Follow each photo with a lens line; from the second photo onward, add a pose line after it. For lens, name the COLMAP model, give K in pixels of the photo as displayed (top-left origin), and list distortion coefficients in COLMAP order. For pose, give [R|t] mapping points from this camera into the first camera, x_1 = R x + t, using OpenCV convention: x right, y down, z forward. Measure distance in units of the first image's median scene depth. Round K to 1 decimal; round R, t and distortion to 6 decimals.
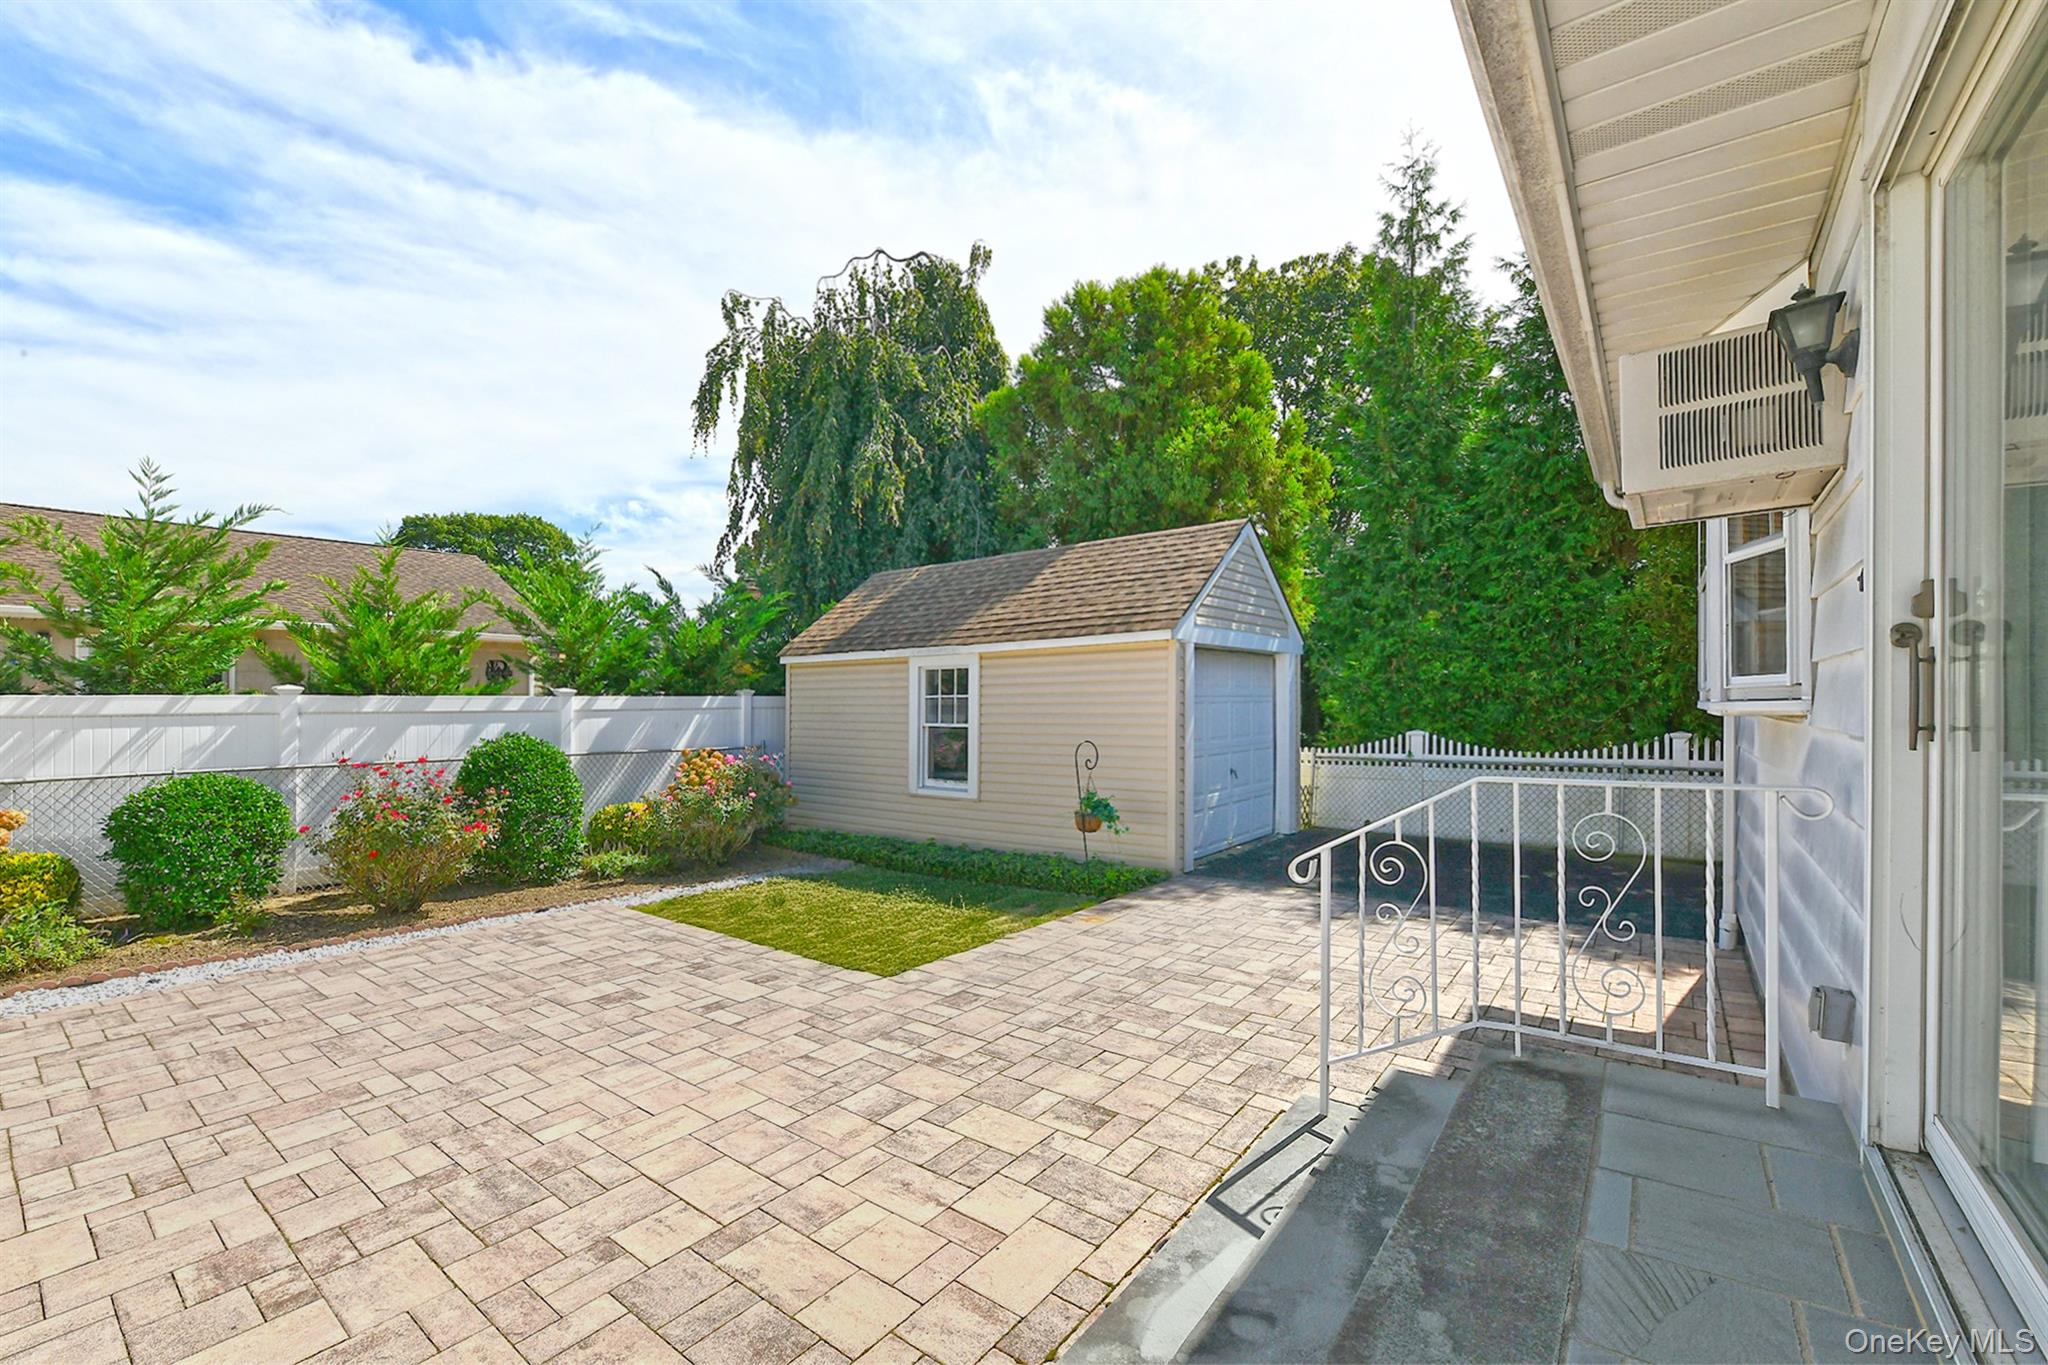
lens RADIAL K [[831.1, 0, 999.0], [0, 831.1, 723.1], [0, 0, 1]] dist [-0.010841, -0.000412]
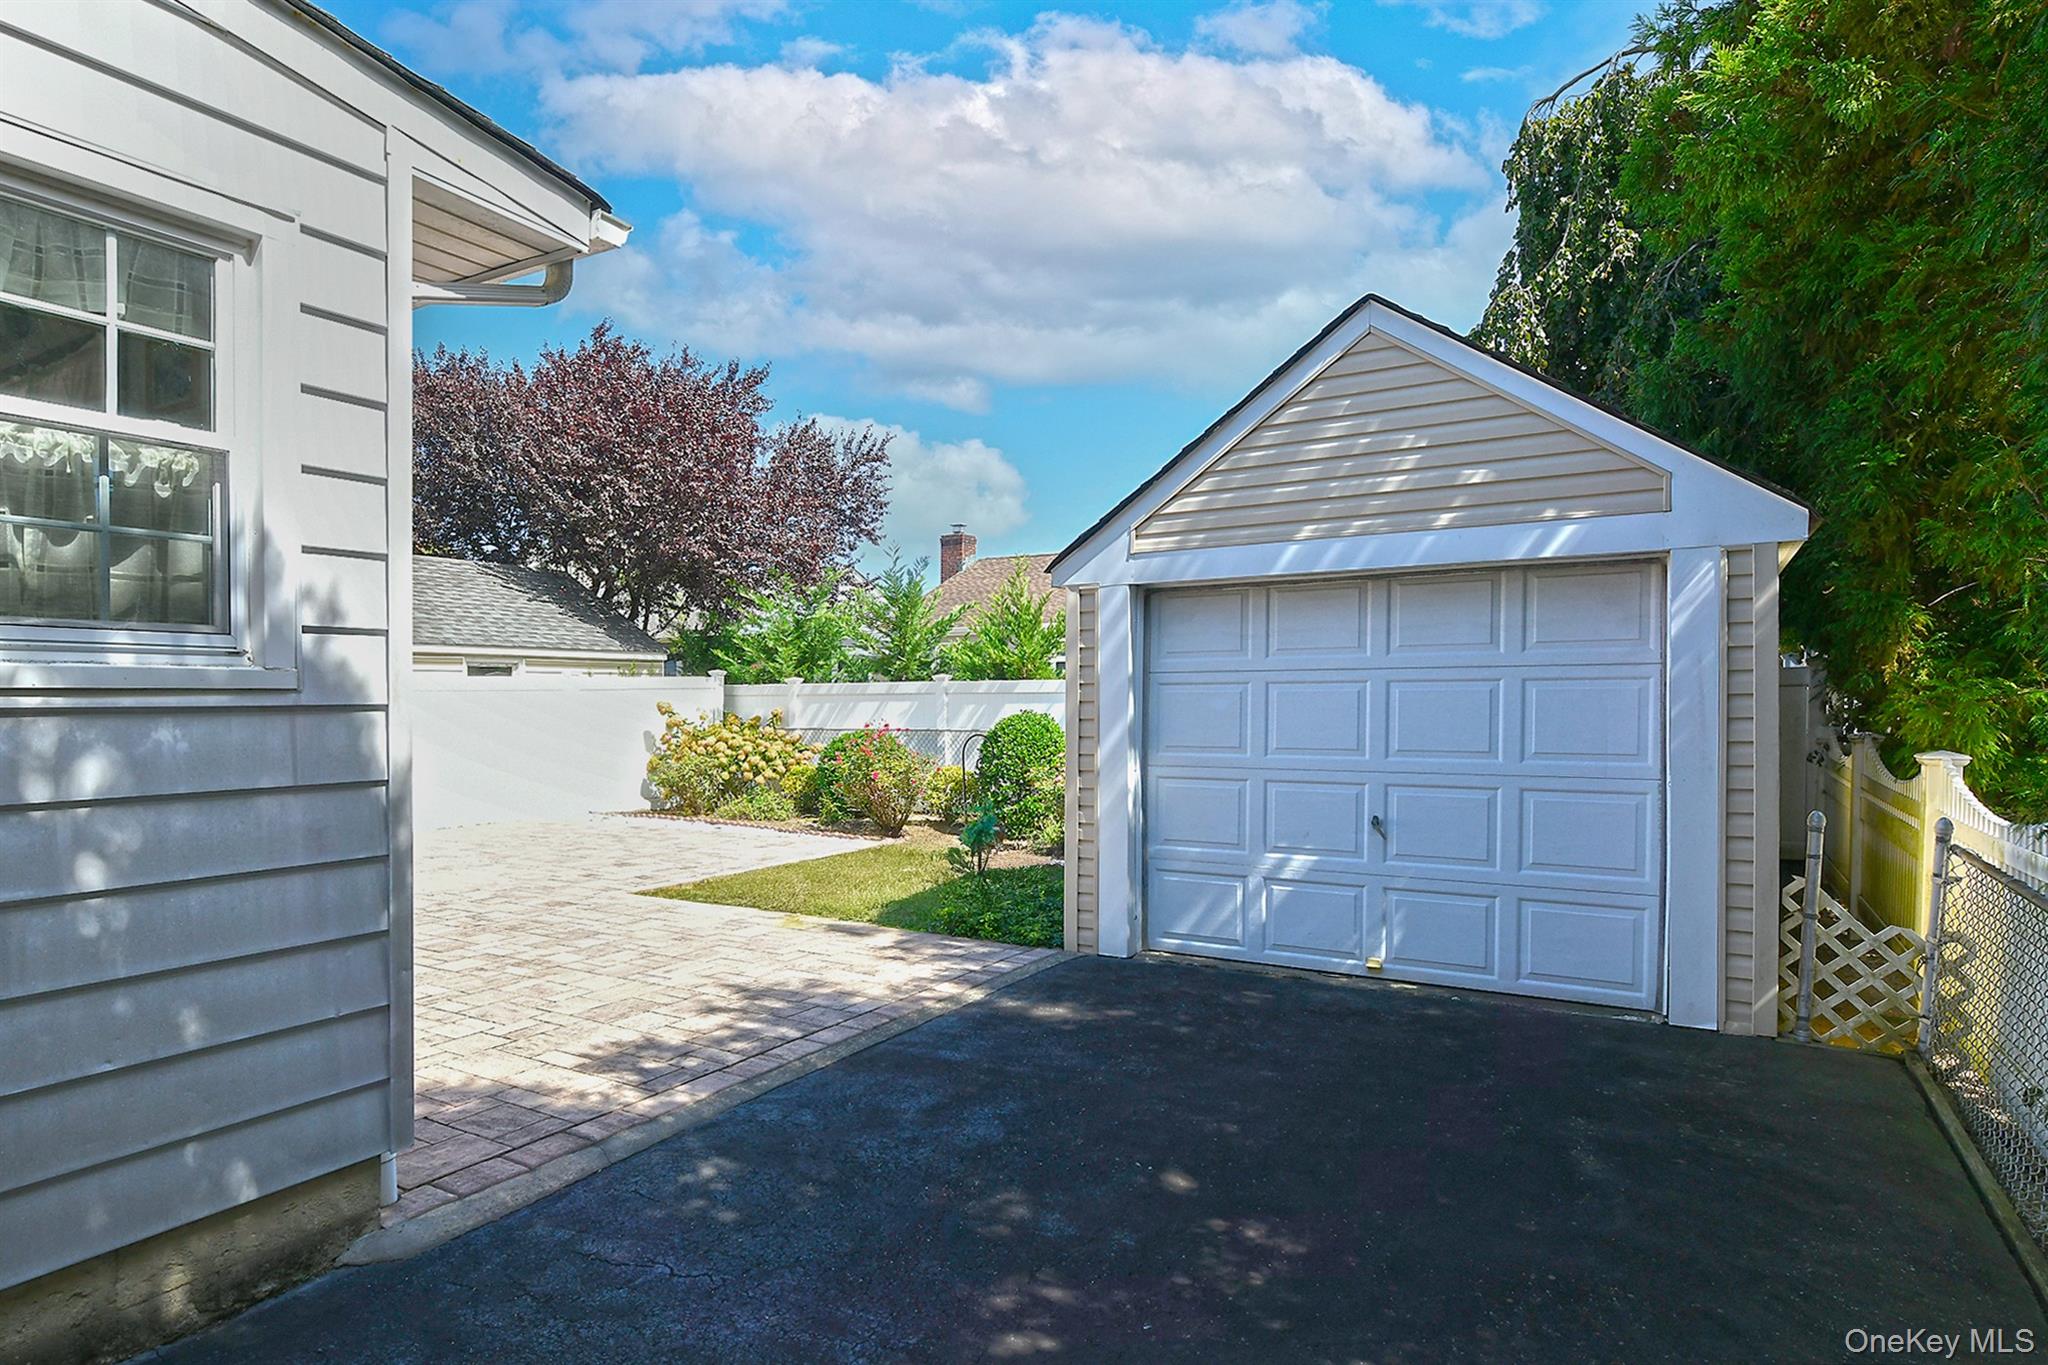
lens RADIAL K [[1046.4, 0, 1057.6], [0, 1046.4, 720.6], [0, 0, 1]] dist [-0.001829, -0.000305]
pose [[0.199451, 0.031869, -0.979389, 1.345302], [-0.020815, 0.999383, 0.028281, -0.025528], [0.979687, 0.014746, 0.199991, 1.102379]]
